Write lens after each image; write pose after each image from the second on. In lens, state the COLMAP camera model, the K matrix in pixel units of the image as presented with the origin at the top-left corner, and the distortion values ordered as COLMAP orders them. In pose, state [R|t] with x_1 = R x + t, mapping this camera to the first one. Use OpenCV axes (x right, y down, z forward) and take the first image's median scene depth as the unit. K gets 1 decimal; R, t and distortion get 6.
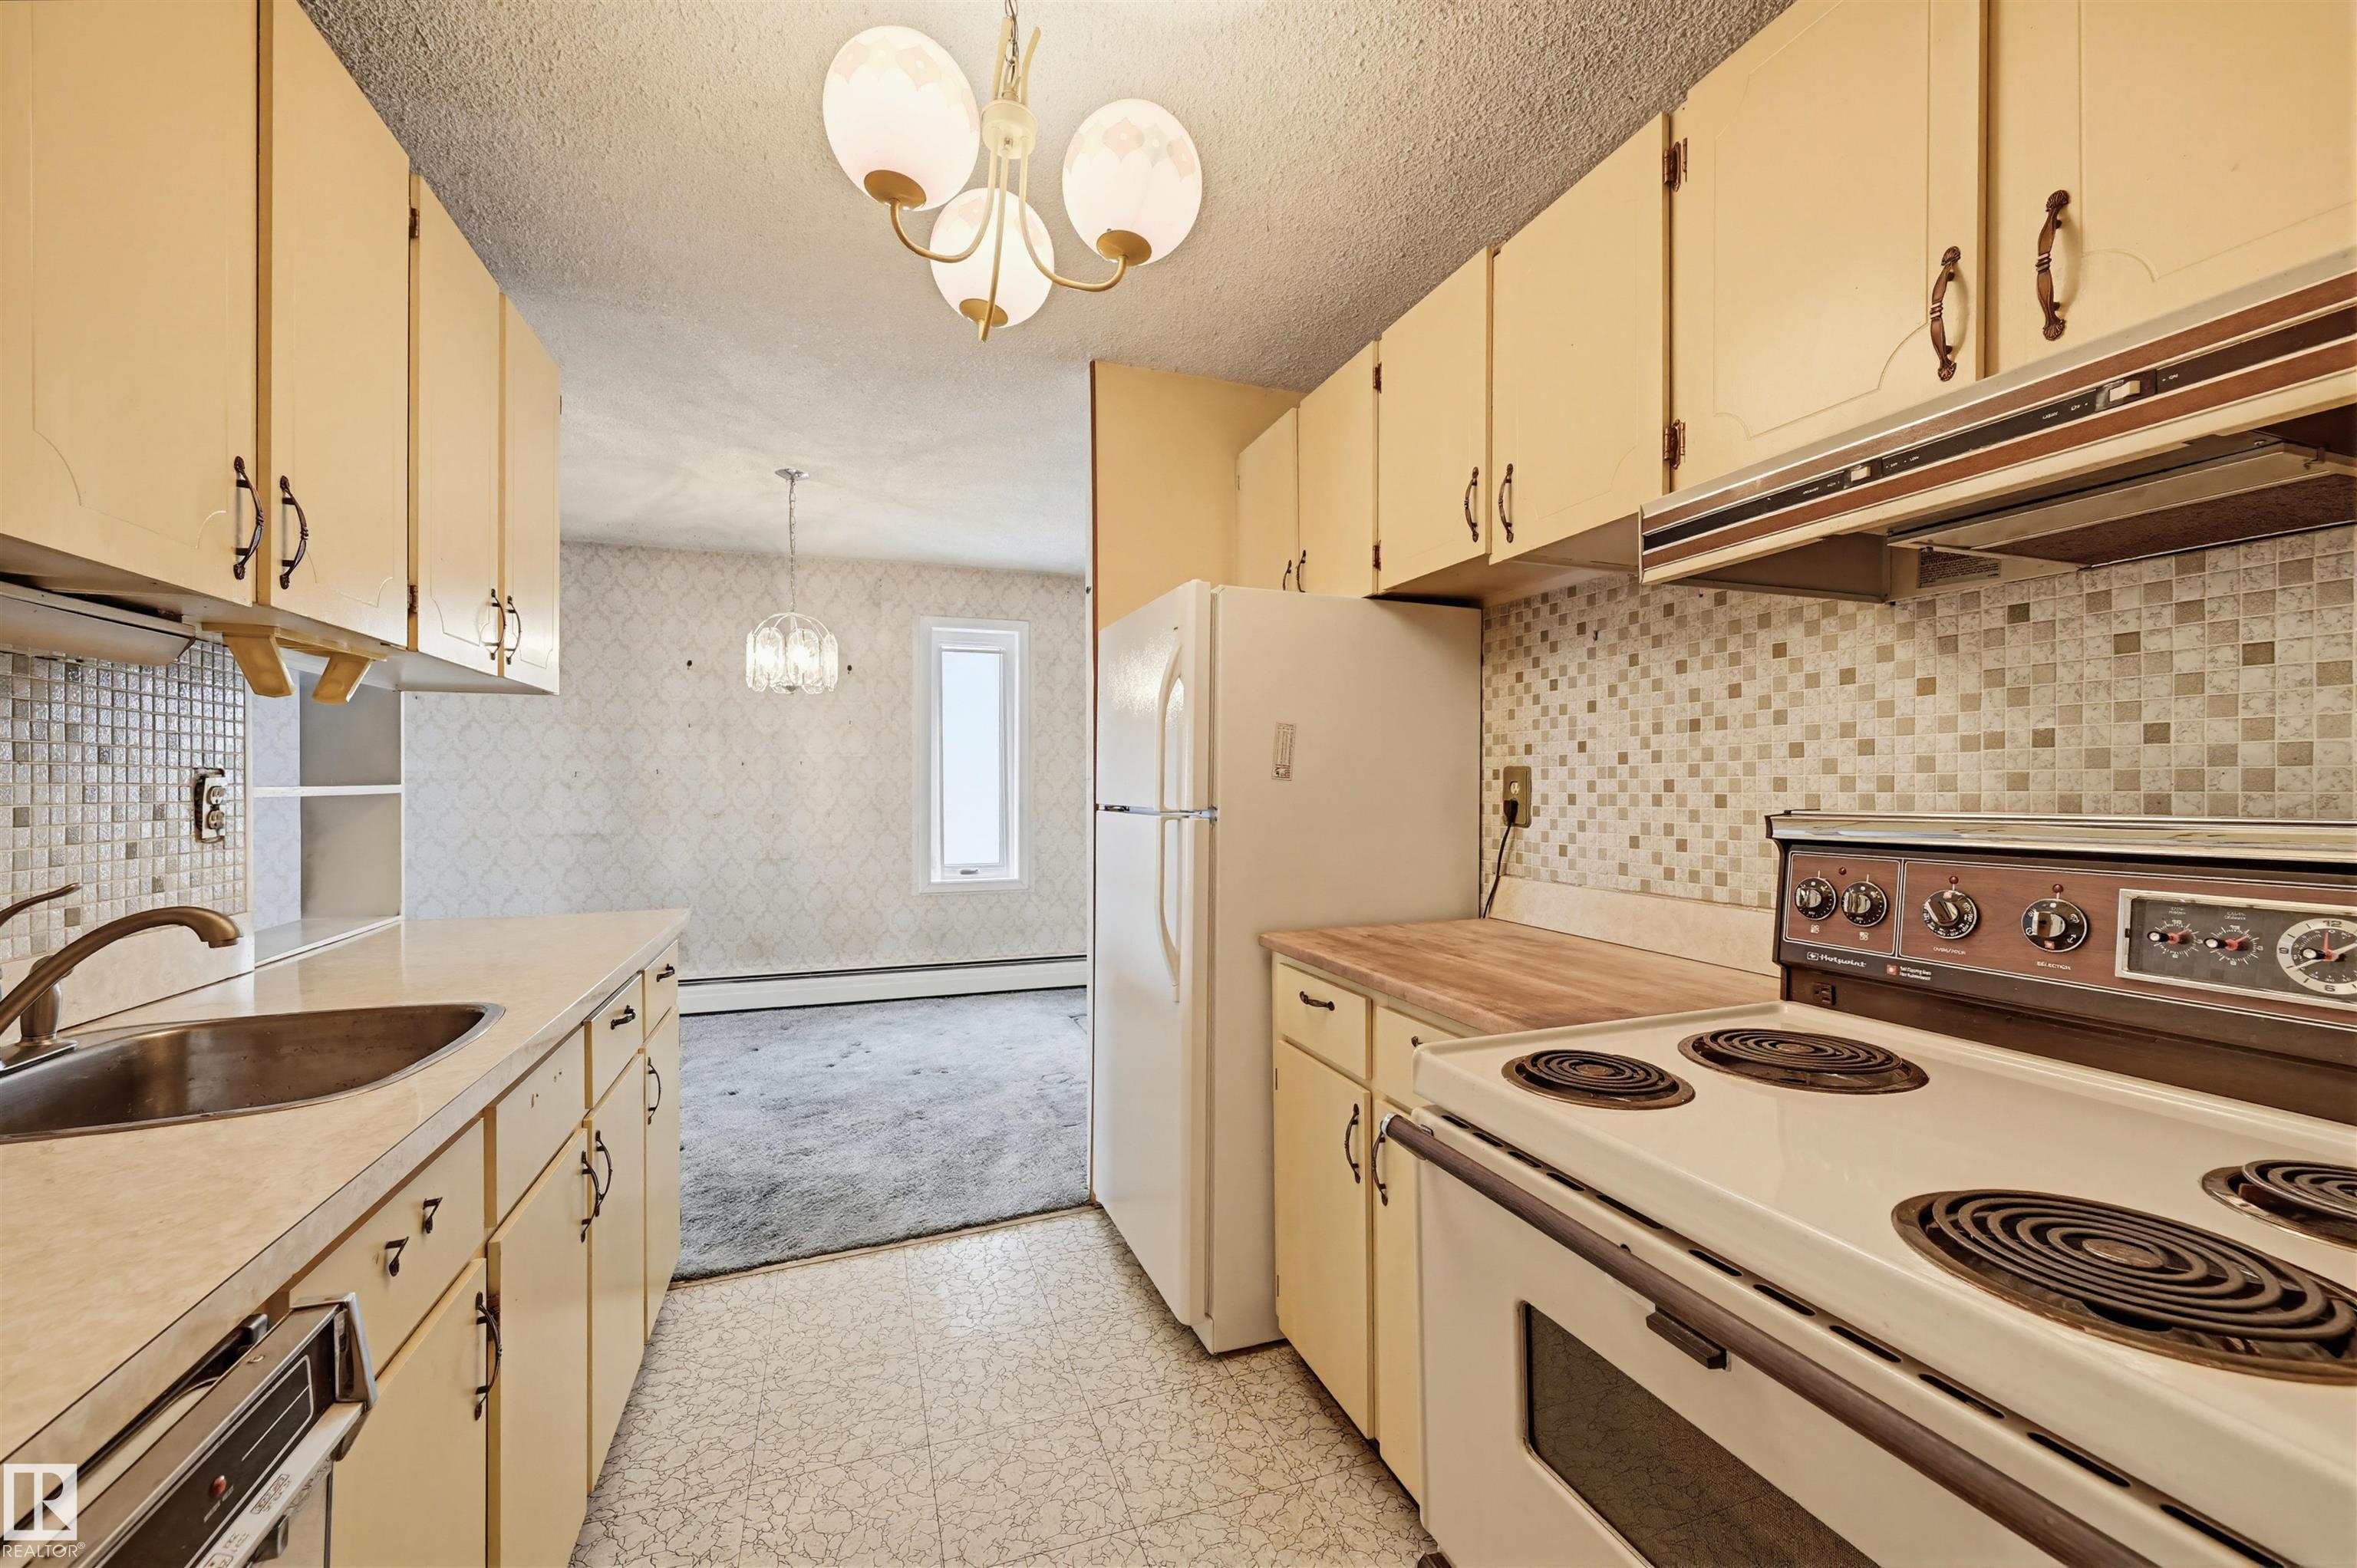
lens RADIAL K [[936.9, 0, 1165.1], [0, 936.9, 779.9], [0, 0, 1]] dist [-0.004079, -0.000076]
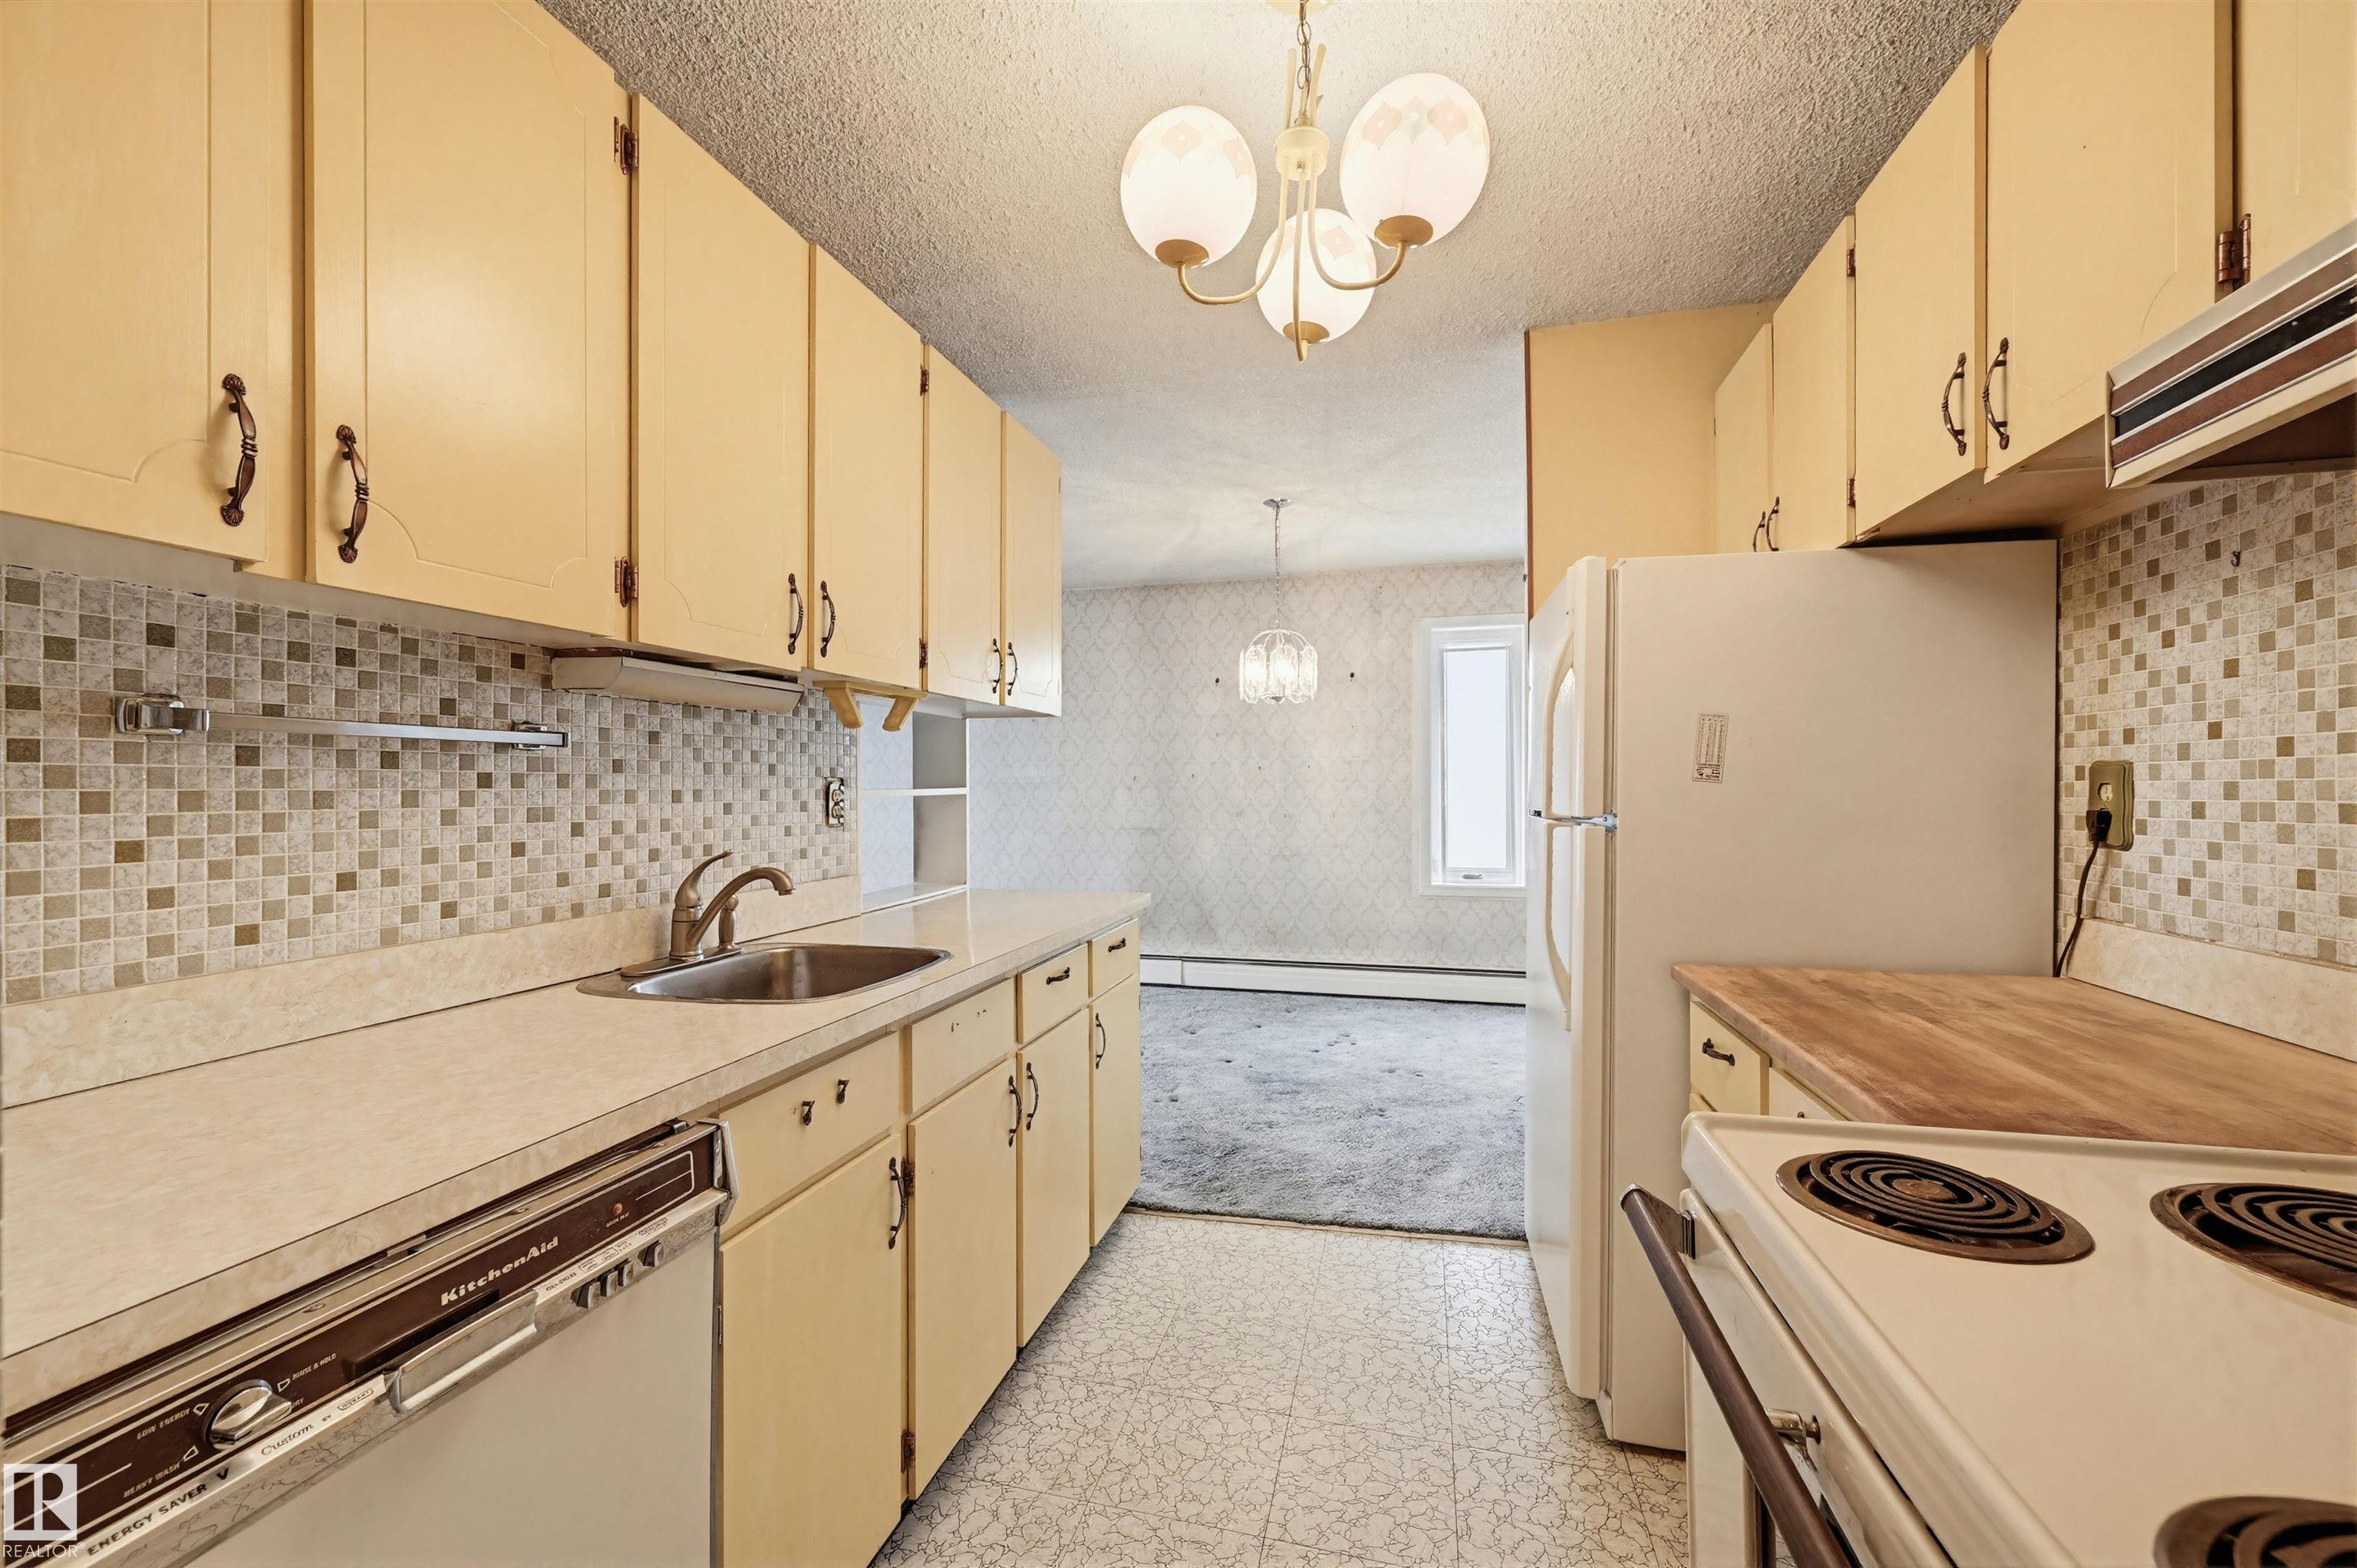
lens RADIAL K [[936.9, 0, 1159.8], [0, 936.9, 779.7], [0, 0, 1]] dist [-0.004079, -0.000076]
pose [[0.826229, -0.005003, -0.563312, 0.188814], [0.004059, 0.999987, -0.002928, -0.001609], [0.563320, 0.000132, 0.826239, 0.039896]]
